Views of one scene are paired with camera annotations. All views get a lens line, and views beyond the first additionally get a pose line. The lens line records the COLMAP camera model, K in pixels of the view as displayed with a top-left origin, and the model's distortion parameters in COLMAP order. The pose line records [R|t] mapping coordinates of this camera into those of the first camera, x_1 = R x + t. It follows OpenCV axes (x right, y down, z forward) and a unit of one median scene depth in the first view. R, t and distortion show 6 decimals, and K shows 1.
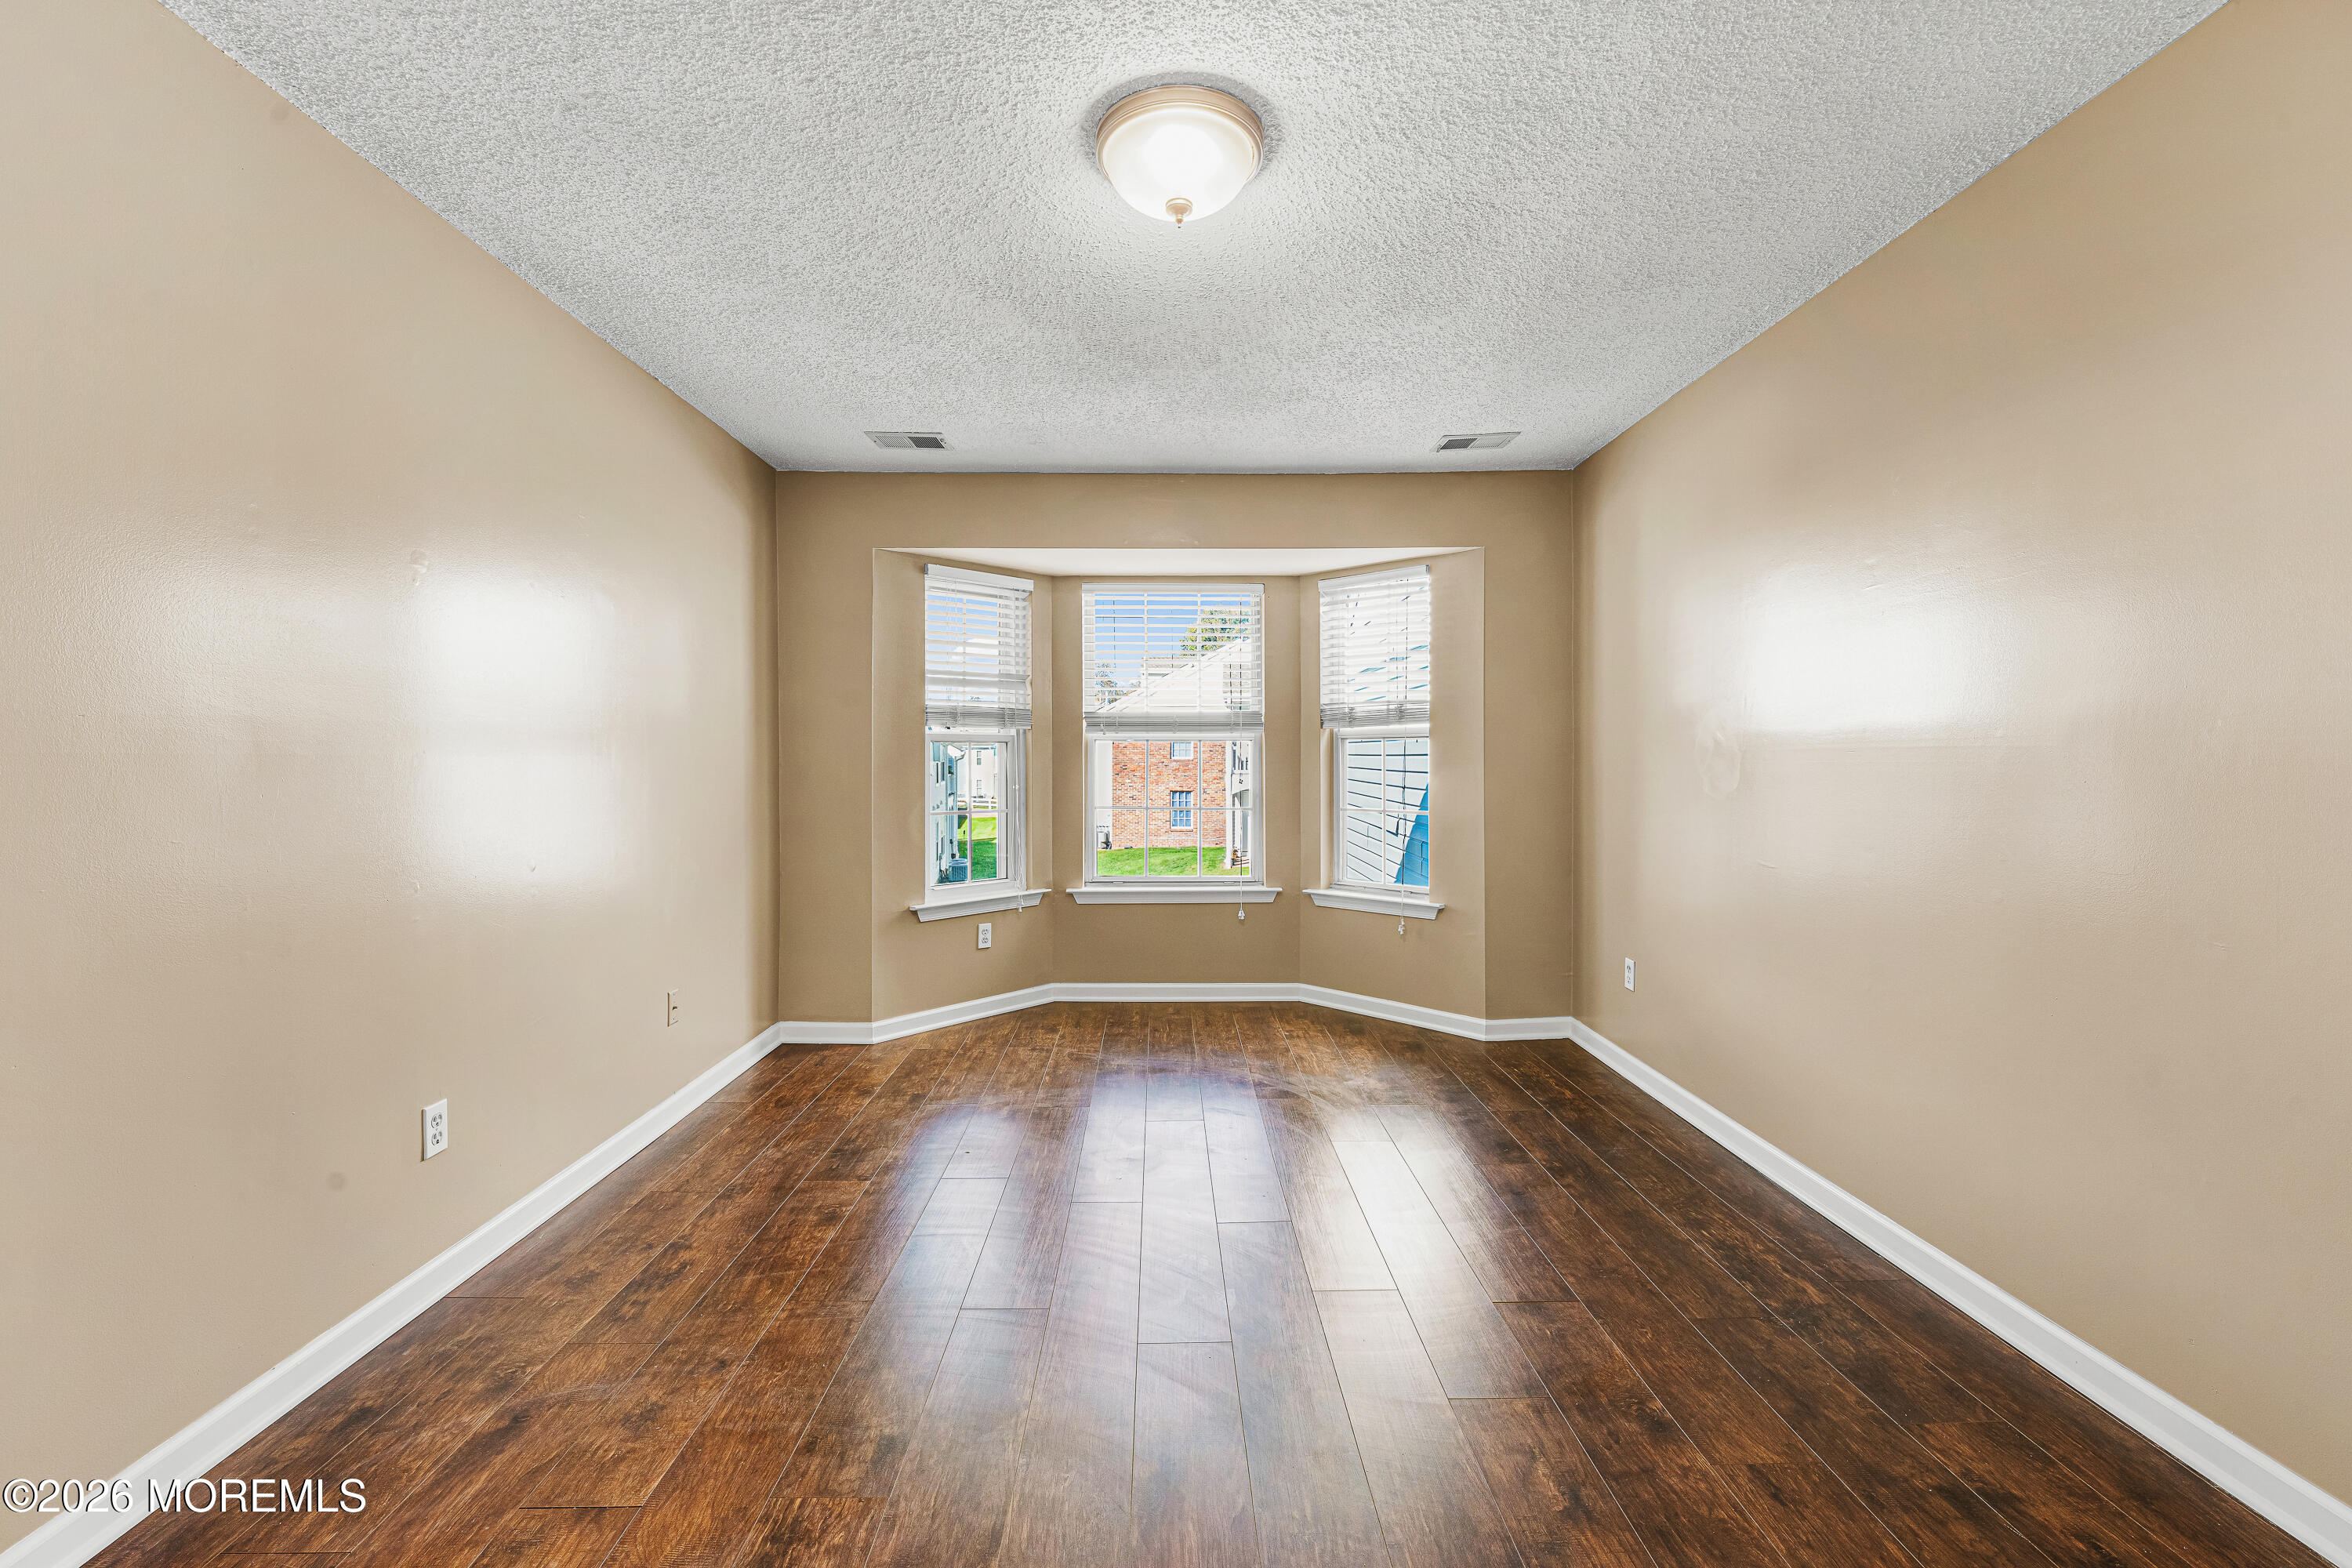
lens RADIAL K [[1012.5, 0, 1161.4], [0, 1012.5, 768.0], [0, 0, 1]] dist [0.000302, -0.000227]
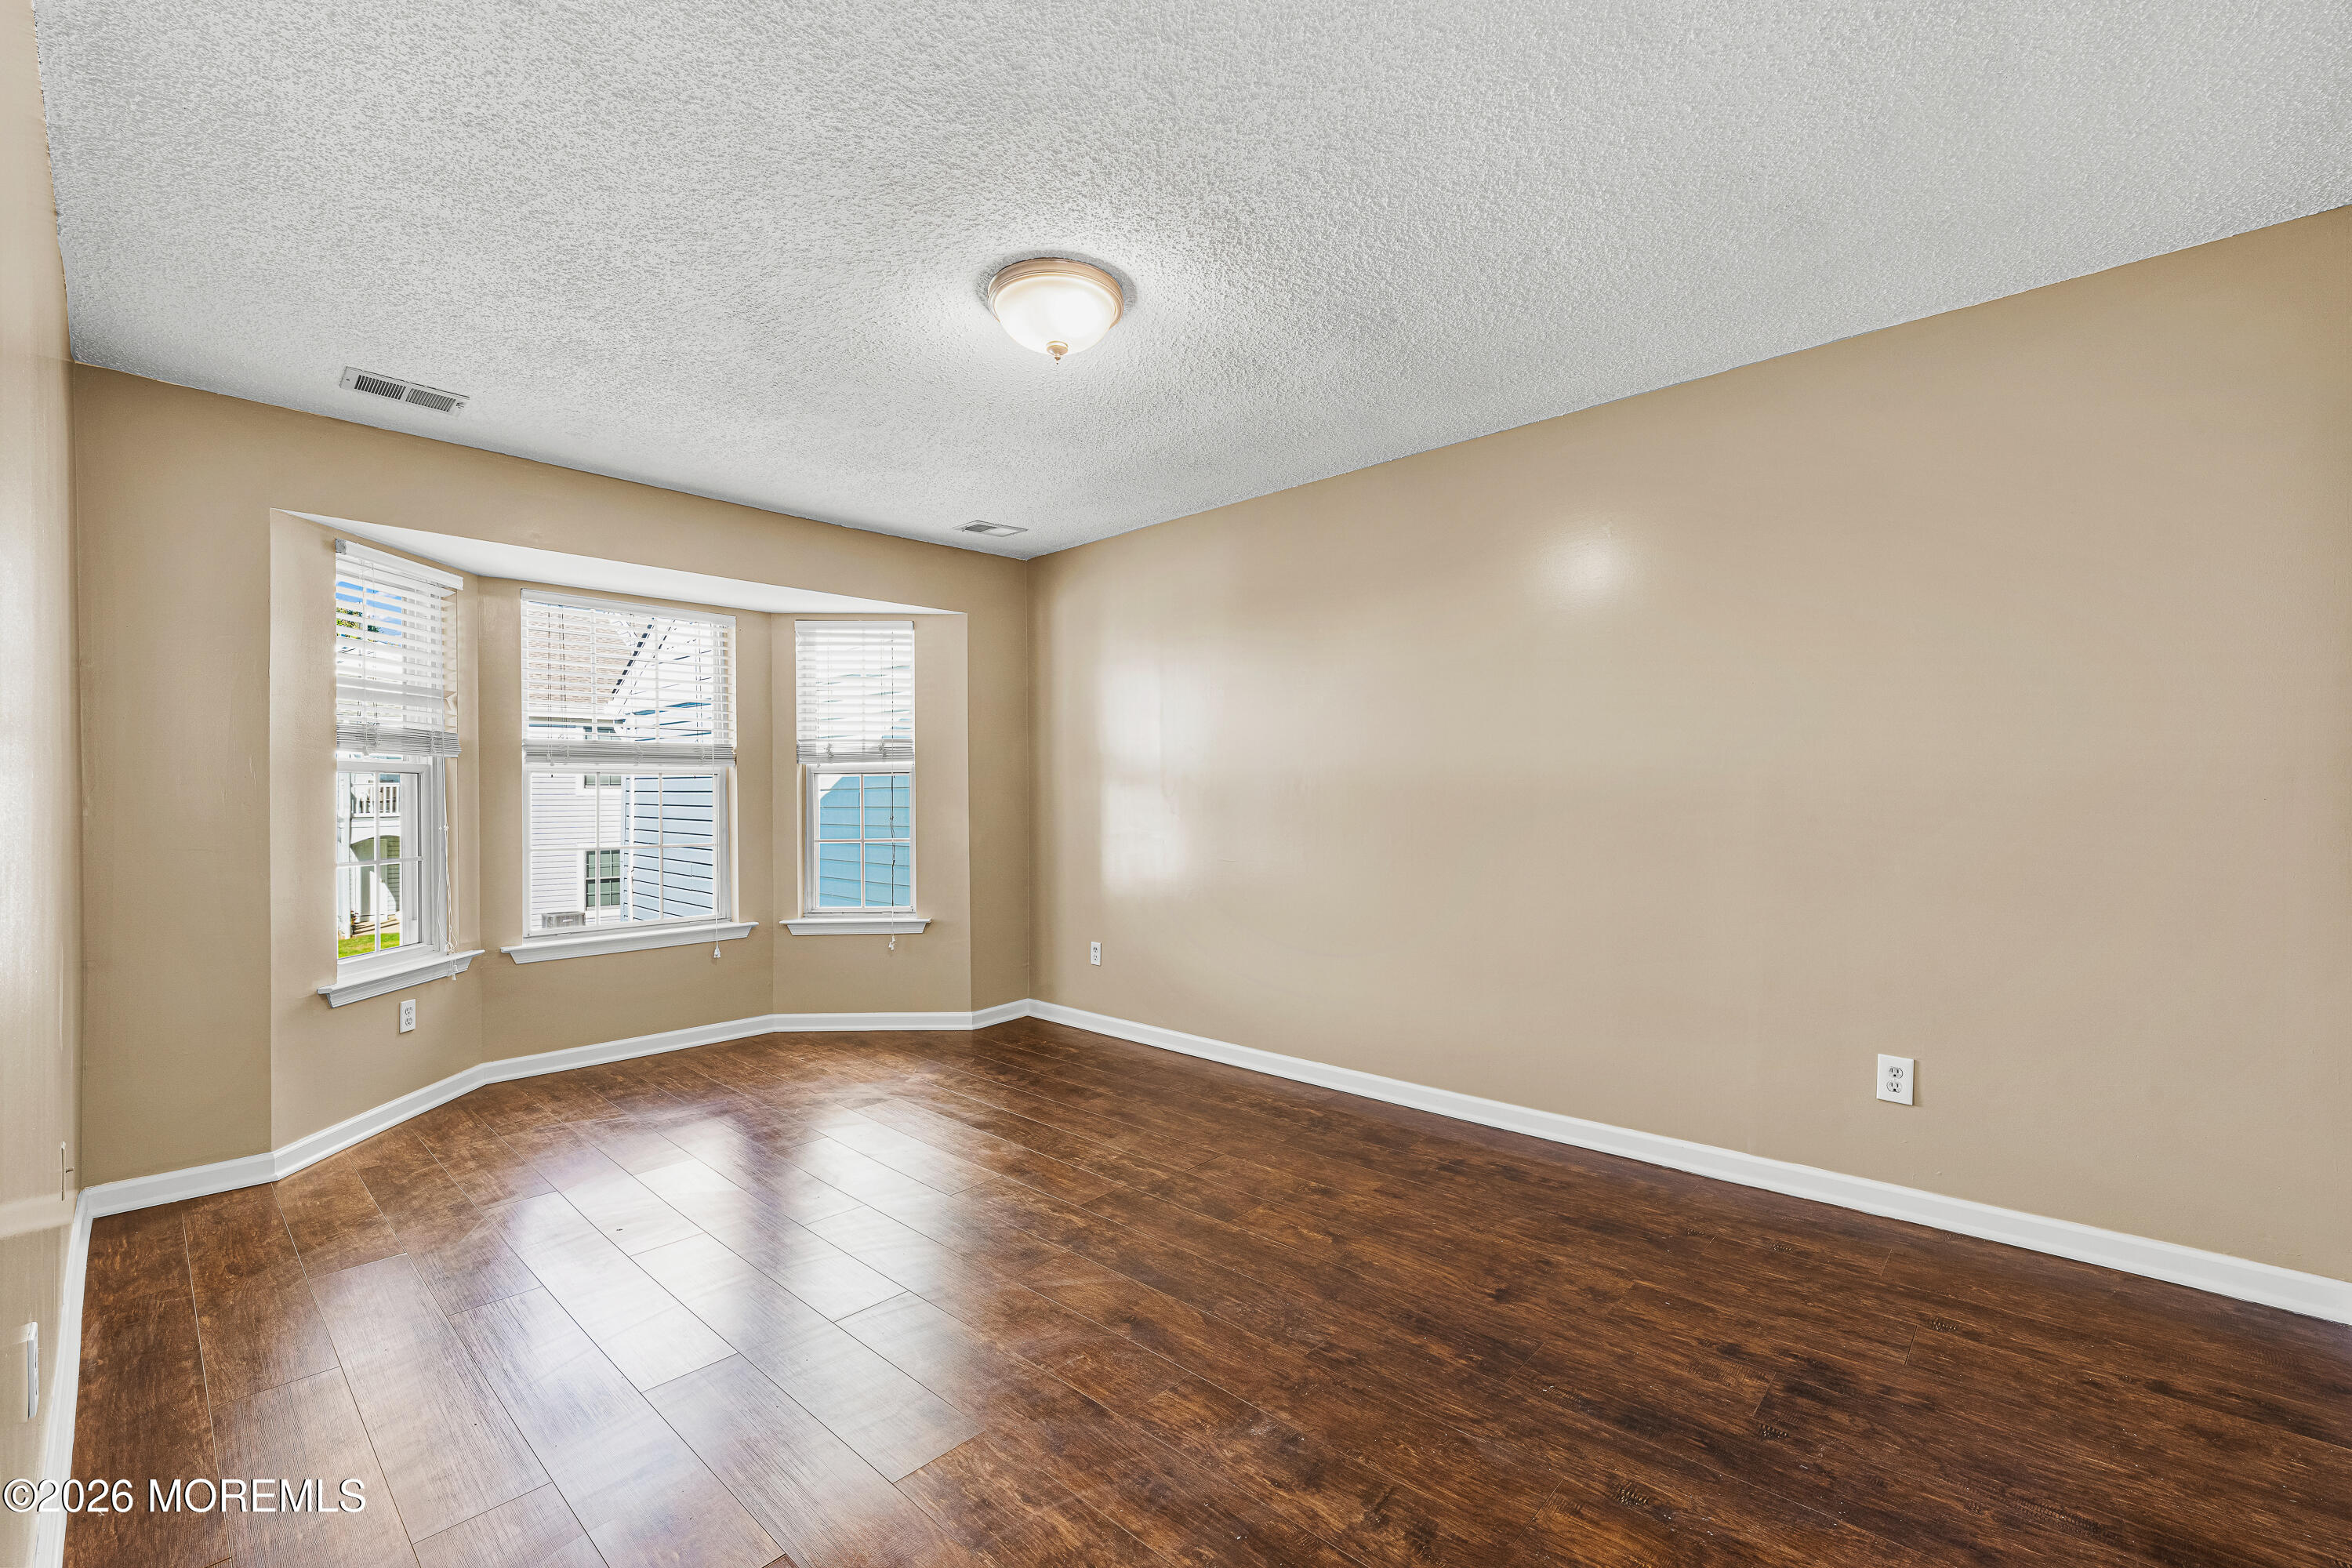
lens RADIAL K [[989.4, 0, 1181.1], [0, 989.4, 798.9], [0, 0, 1]] dist [0.001661, -0.000068]
pose [[0.684828, -0.006226, 0.728678, -0.364249], [0.011150, 0.999936, -0.001936, 0.004142], [-0.728619, 0.009450, 0.684854, 0.025449]]
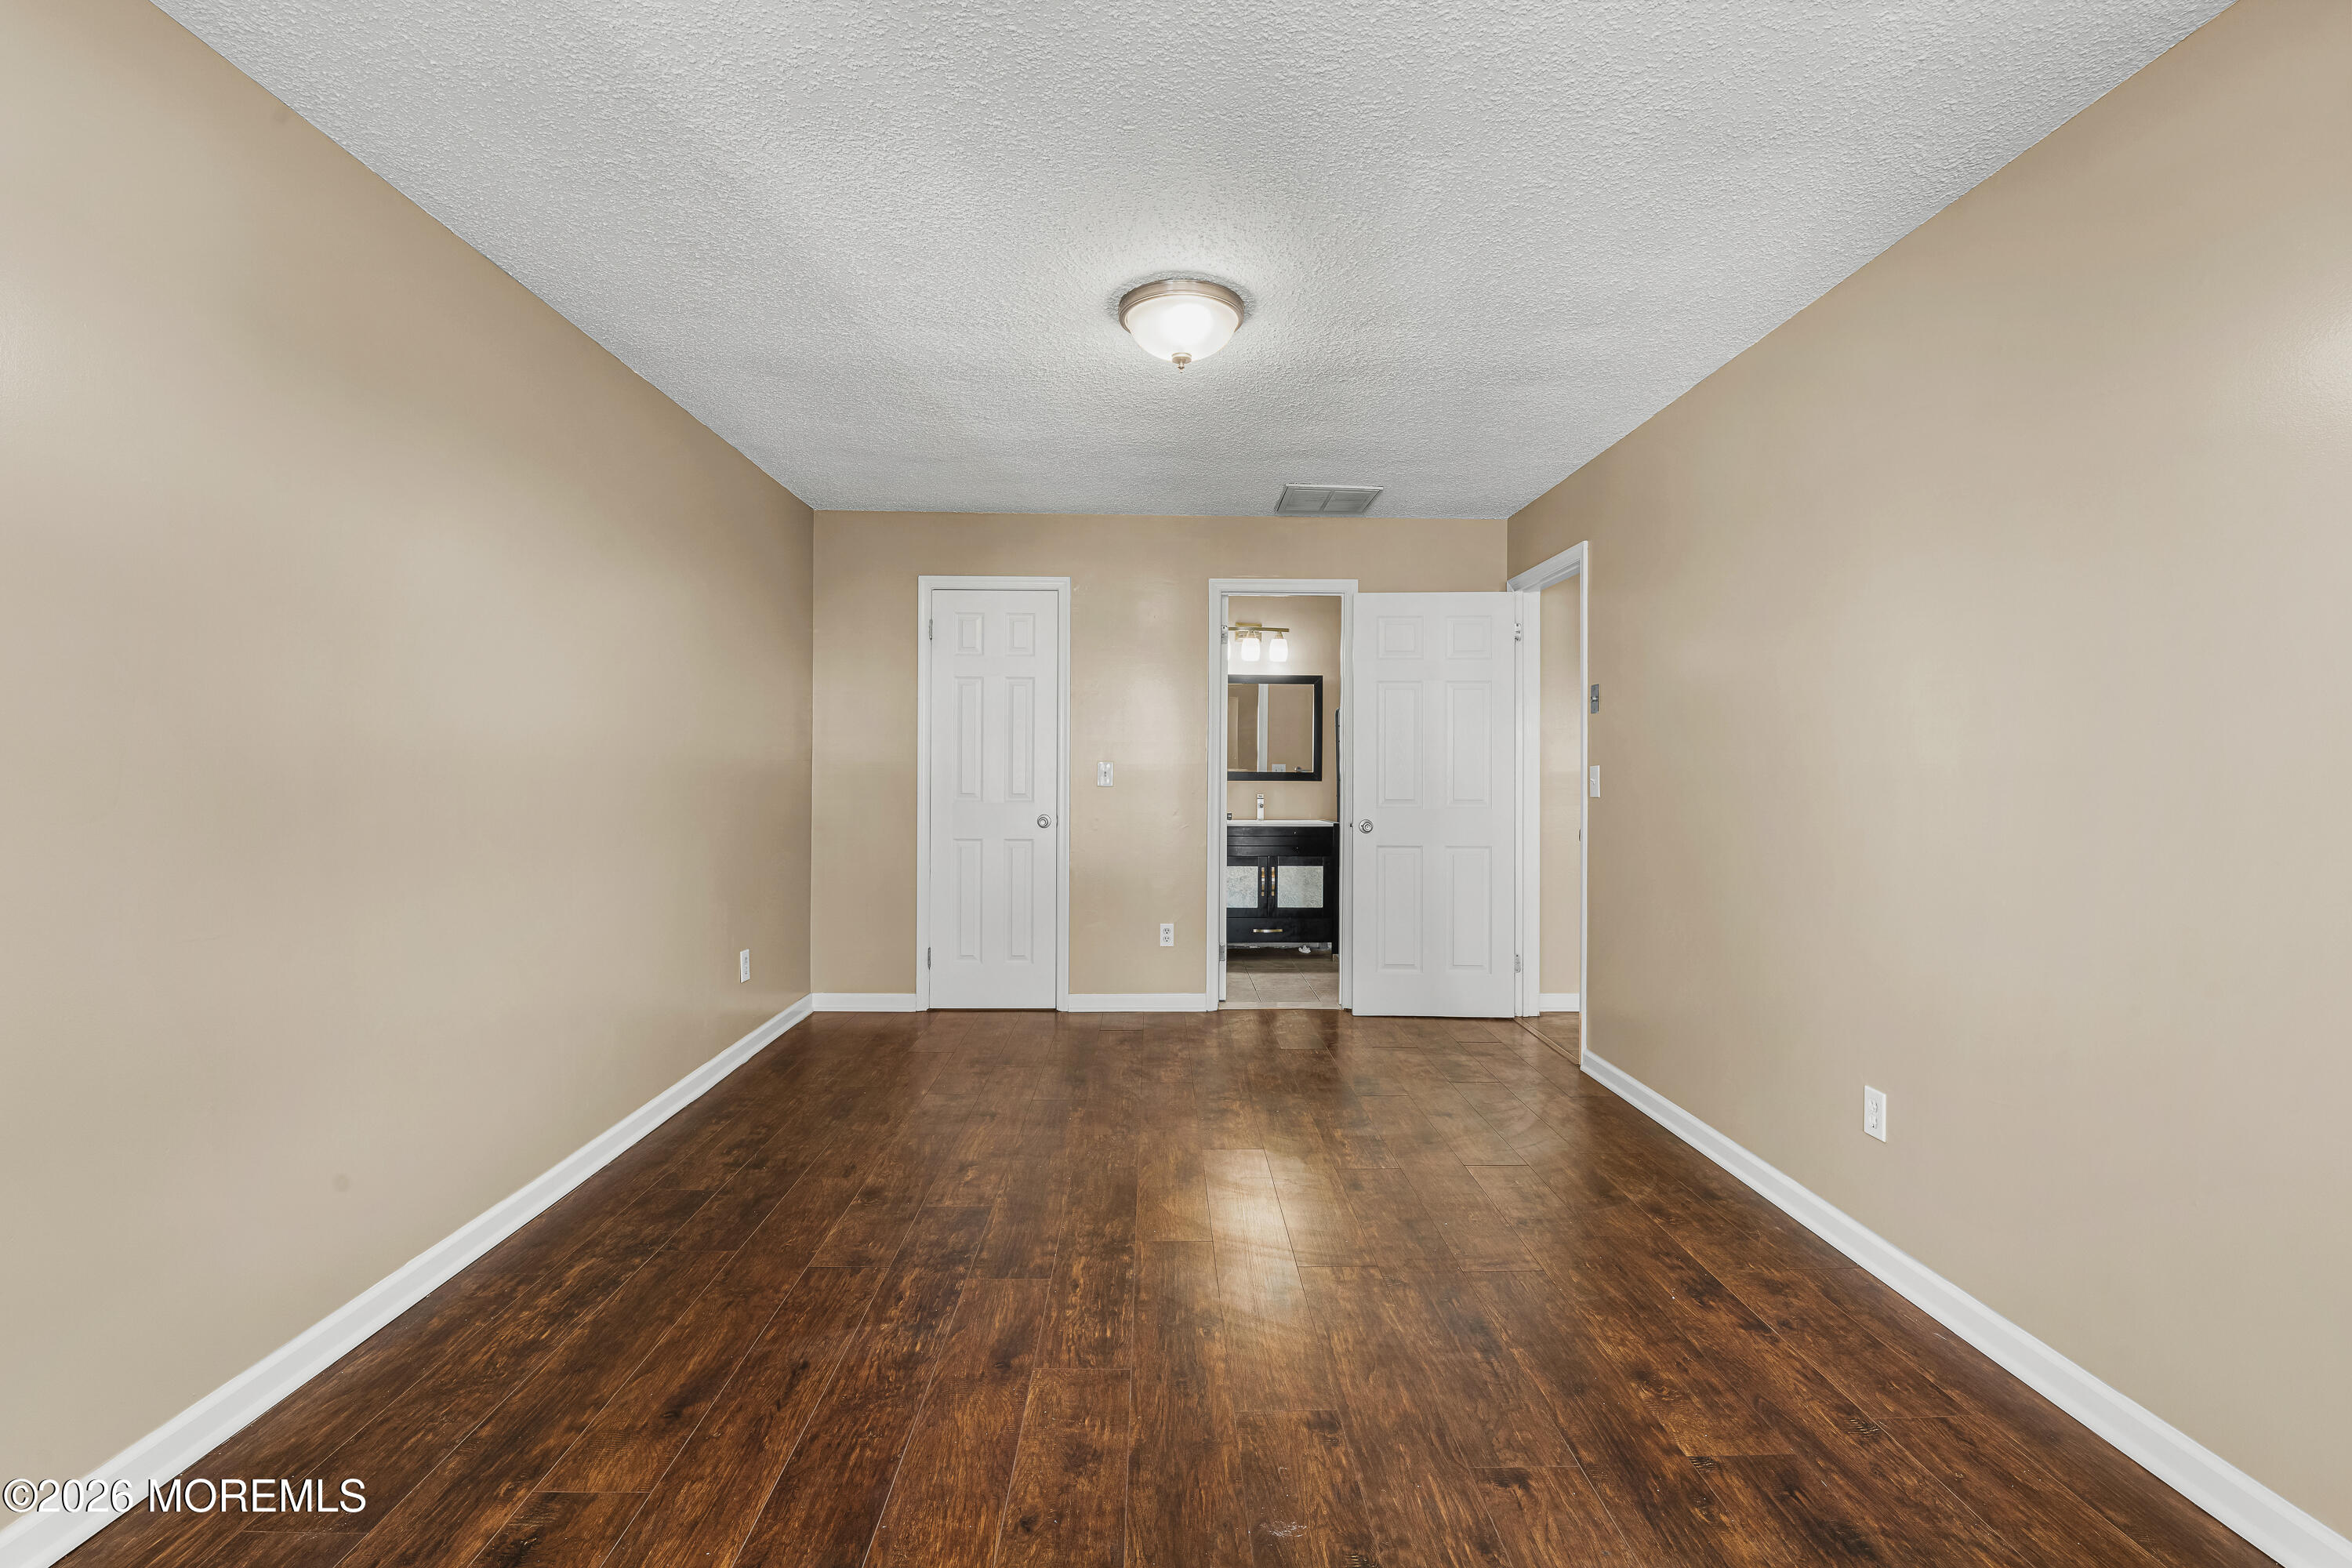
lens RADIAL K [[1044.5, 0, 1176.0], [0, 1044.5, 784.0], [0, 0, 1]] dist [-0.000079, -0.000154]
pose [[-0.999786, -0.003221, -0.020449, 0.024432], [-0.003677, 0.999745, 0.022298, -0.007379], [0.020372, 0.022369, -0.999542, 1.124571]]
